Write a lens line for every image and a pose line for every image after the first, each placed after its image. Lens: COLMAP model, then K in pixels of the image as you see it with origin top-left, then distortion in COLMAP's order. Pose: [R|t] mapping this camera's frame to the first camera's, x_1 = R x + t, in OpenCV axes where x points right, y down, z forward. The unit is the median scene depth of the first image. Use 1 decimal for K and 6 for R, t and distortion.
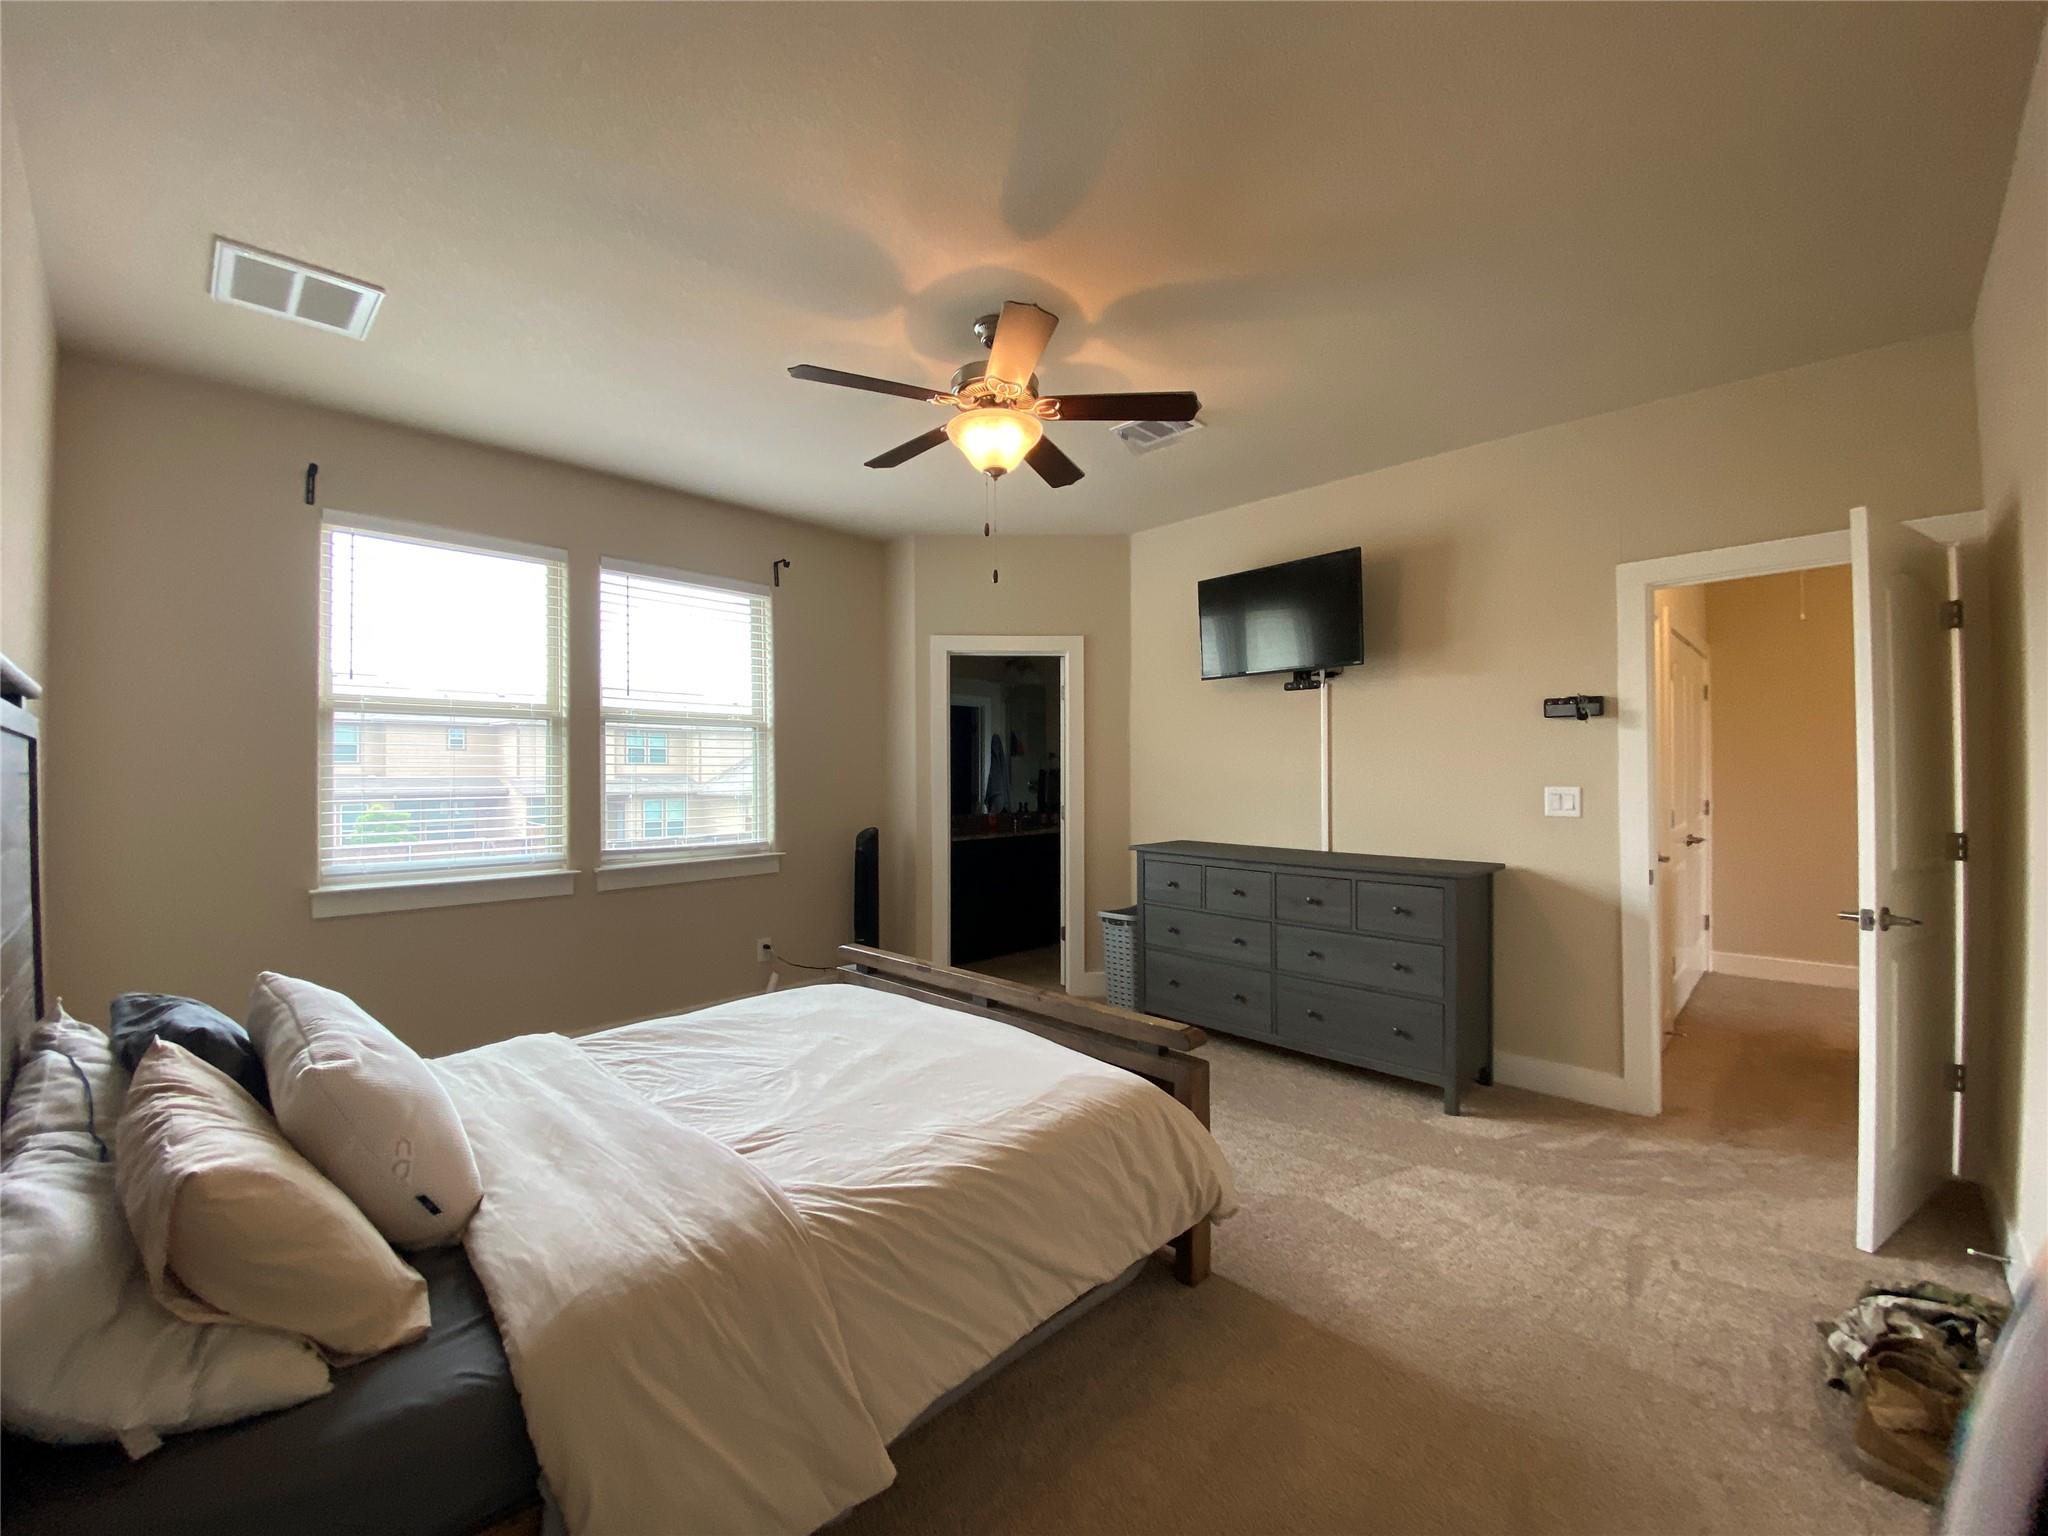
lens RADIAL K [[826.2, 0, 1018.1], [0, 826.2, 765.0], [0, 0, 1]] dist [0.022954, -0.019334]
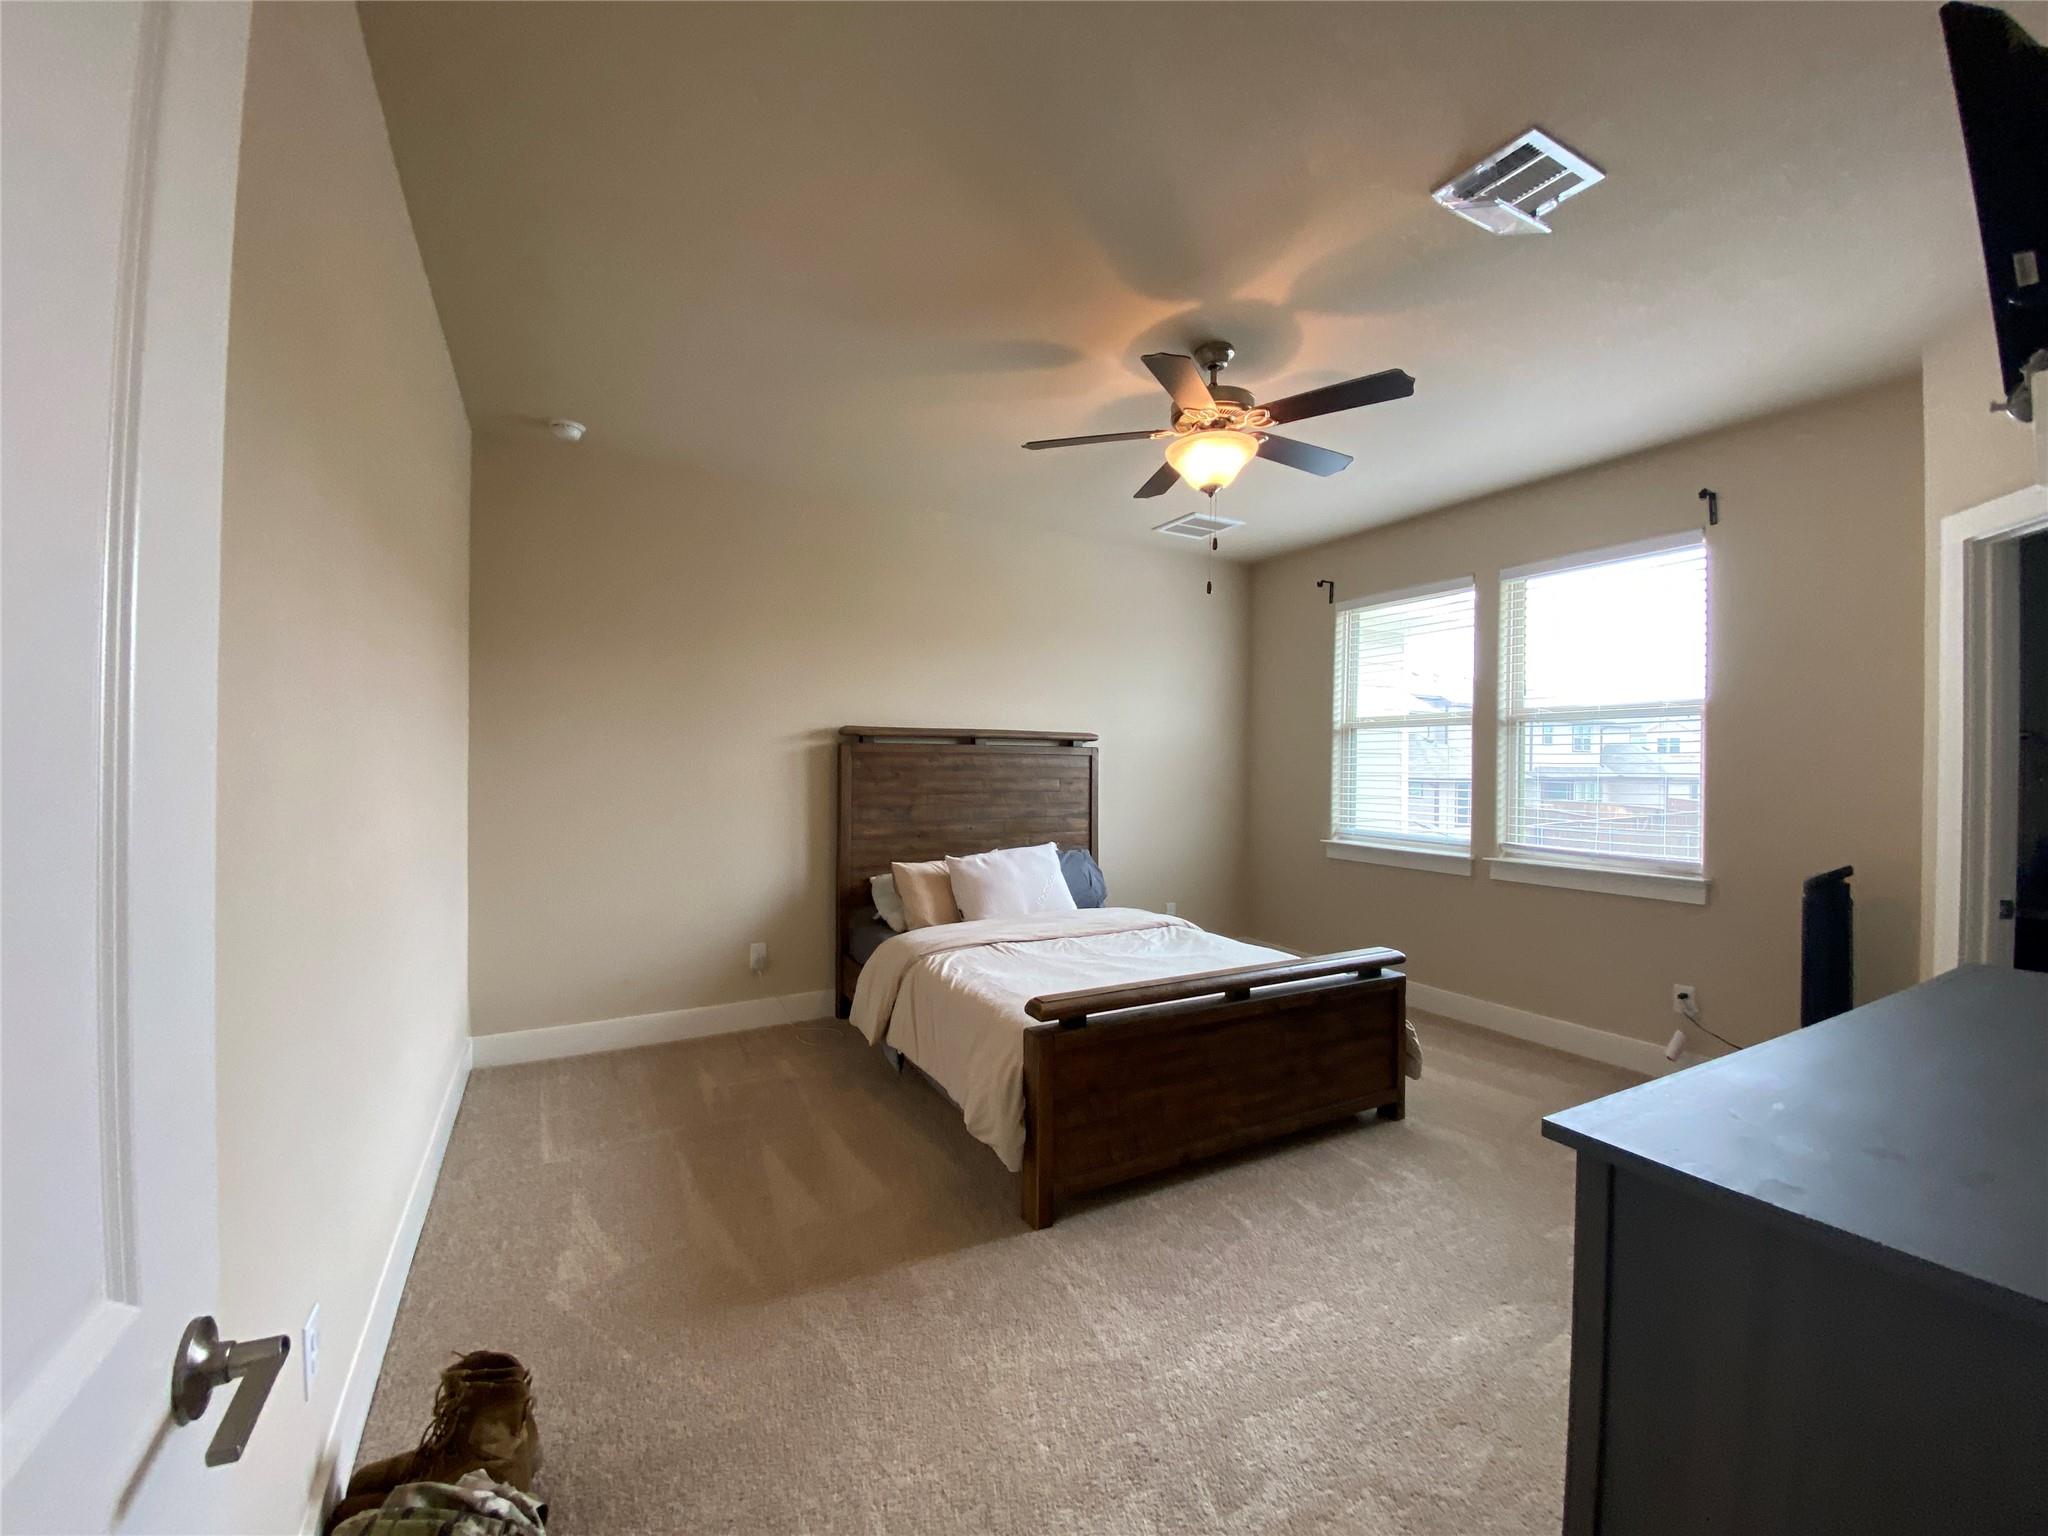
lens RADIAL K [[826.2, 0, 1018.1], [0, 826.2, 765.0], [0, 0, 1]] dist [0.022954, -0.019334]
pose [[-0.296206, 0.003537, -0.955117, 0.756235], [0.005136, 0.999985, 0.002110, -0.002959], [0.955110, -0.004280, -0.296220, 0.766907]]
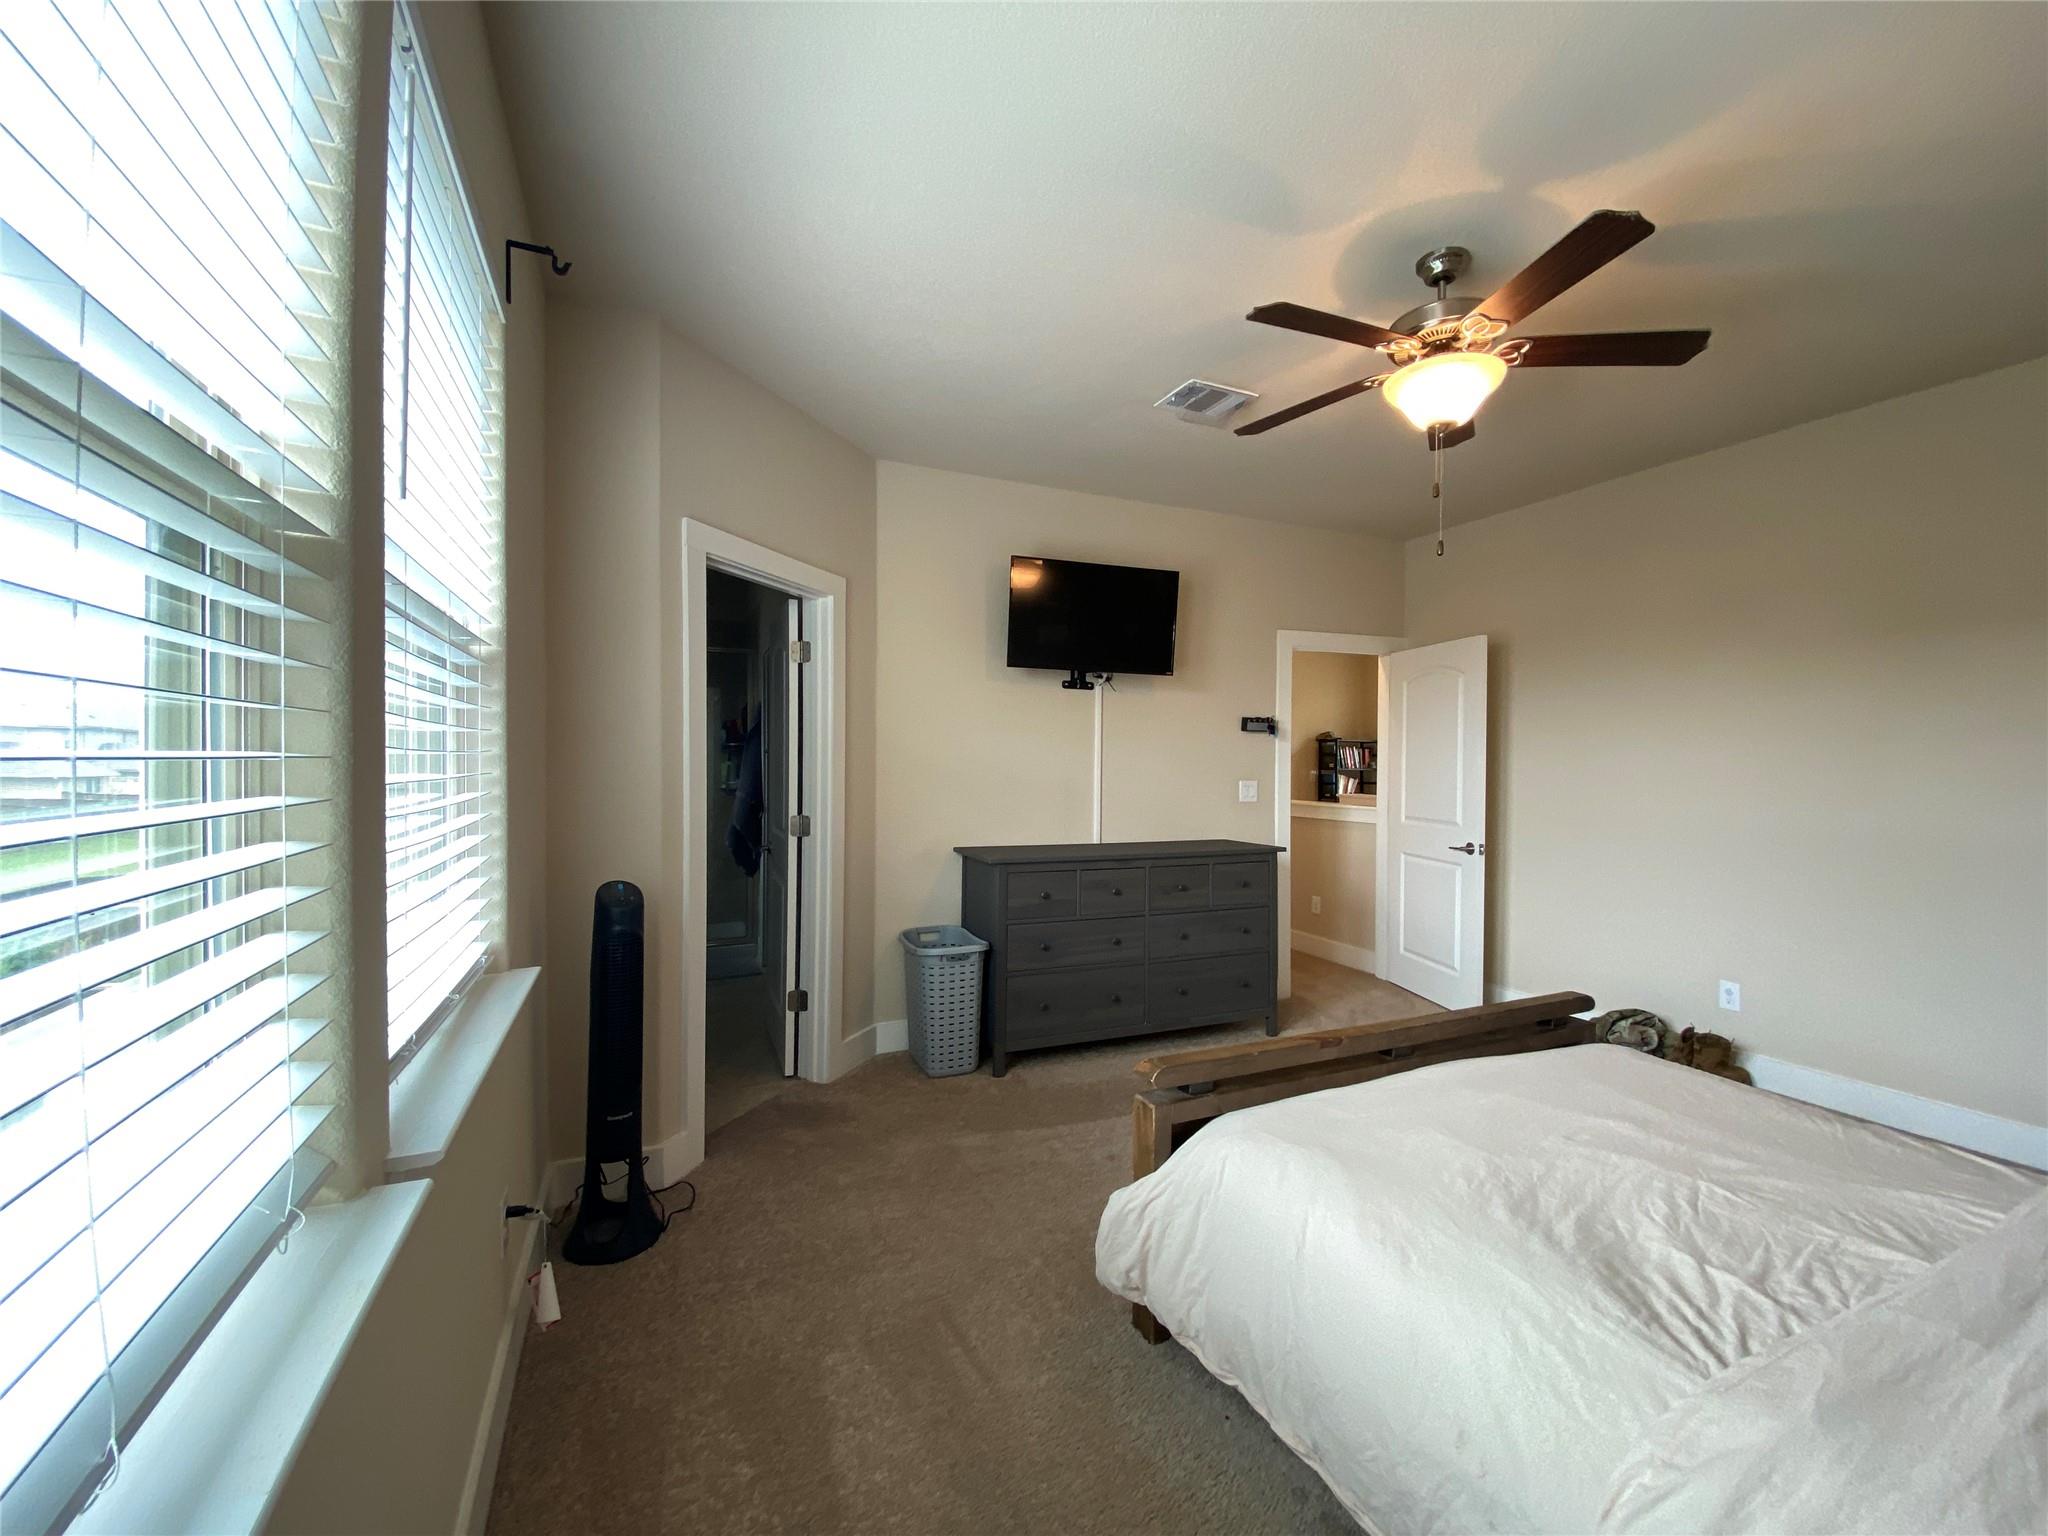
lens RADIAL K [[826.2, 0, 1018.1], [0, 826.2, 765.0], [0, 0, 1]] dist [0.022954, -0.019334]
pose [[0.368602, 0.002514, 0.929584, -0.713287], [-0.015329, 0.999877, 0.003374, 0.000819], [-0.929461, -0.015493, 0.368595, 0.774653]]
